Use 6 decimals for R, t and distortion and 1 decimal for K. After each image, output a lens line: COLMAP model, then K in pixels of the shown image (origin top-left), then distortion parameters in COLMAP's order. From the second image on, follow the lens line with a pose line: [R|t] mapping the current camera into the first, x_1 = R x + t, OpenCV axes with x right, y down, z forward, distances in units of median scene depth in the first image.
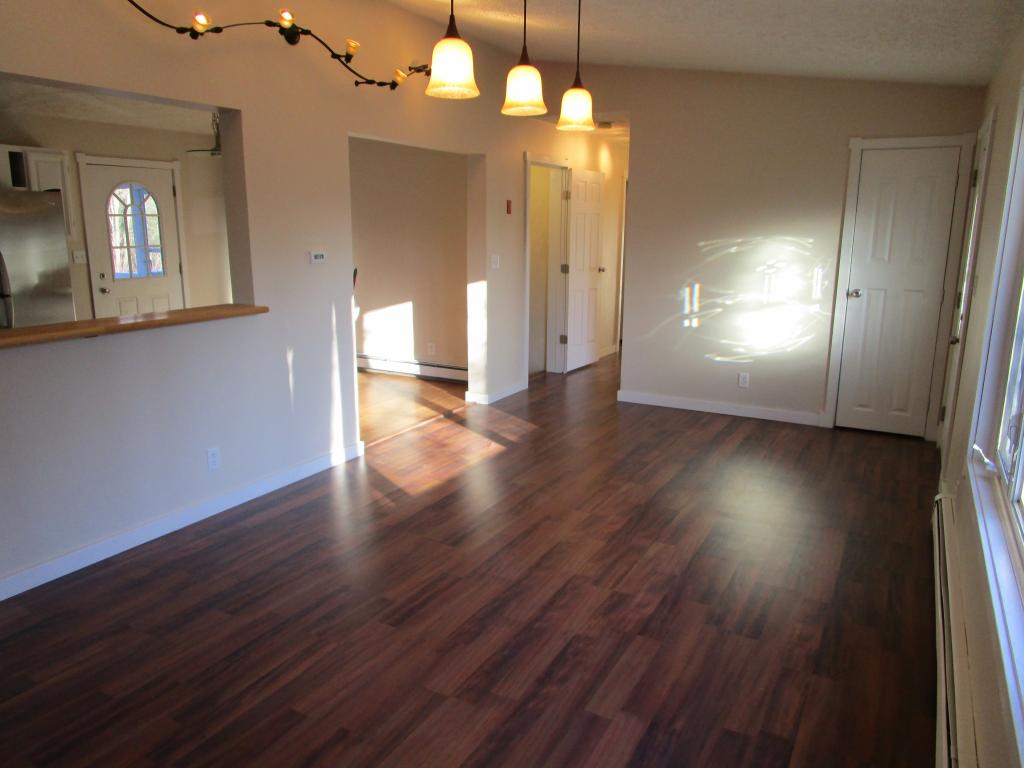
lens RADIAL K [[731.2, 0, 512.0], [0, 731.2, 384.0], [0, 0, 1]] dist [-0.008467, -0.003408]
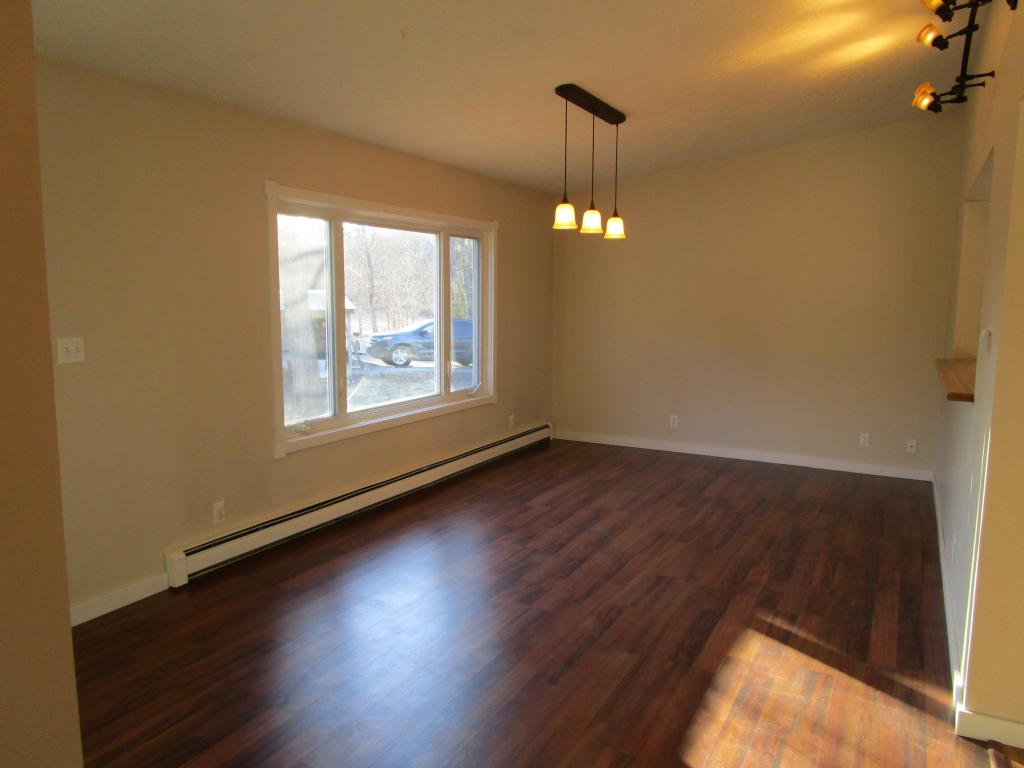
lens RADIAL K [[731.2, 0, 512.0], [0, 731.2, 384.0], [0, 0, 1]] dist [-0.008467, -0.003408]
pose [[-0.999879, -0.013554, -0.007589, 0.206314], [-0.015313, 0.942206, 0.334683, -0.547702], [0.002614, 0.334759, -0.942300, 2.551506]]
